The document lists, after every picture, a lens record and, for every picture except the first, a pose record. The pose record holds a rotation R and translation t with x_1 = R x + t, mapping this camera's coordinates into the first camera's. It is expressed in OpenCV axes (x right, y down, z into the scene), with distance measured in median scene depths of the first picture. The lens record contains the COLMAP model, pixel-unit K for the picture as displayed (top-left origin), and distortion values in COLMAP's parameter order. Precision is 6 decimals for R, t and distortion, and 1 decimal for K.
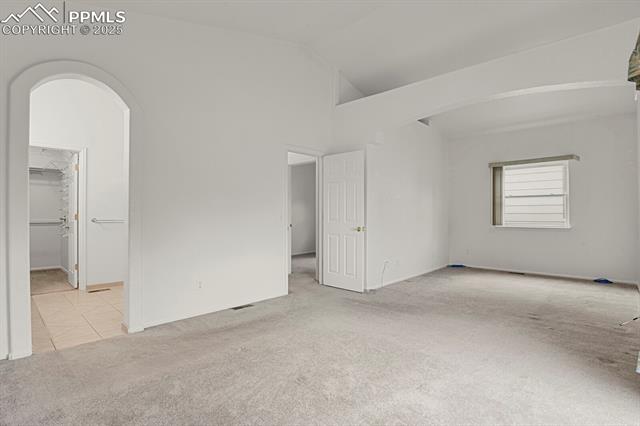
lens RADIAL K [[315.7, 0, 324.7], [0, 315.7, 213.8], [0, 0, 1]] dist [-0.029386, -0.001110]
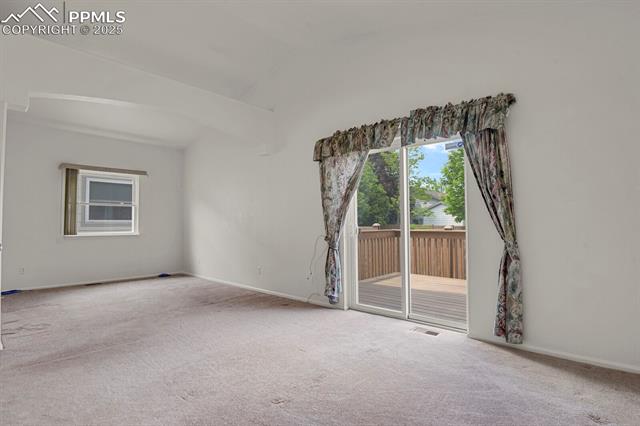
lens RADIAL K [[315.7, 0, 323.6], [0, 315.7, 210.8], [0, 0, 1]] dist [-0.029386, -0.001110]
pose [[-0.005511, 0.038612, 0.999239, -0.597497], [0.002559, 0.999252, -0.038599, 0.007427], [-0.999982, 0.002344, -0.005605, 0.520583]]
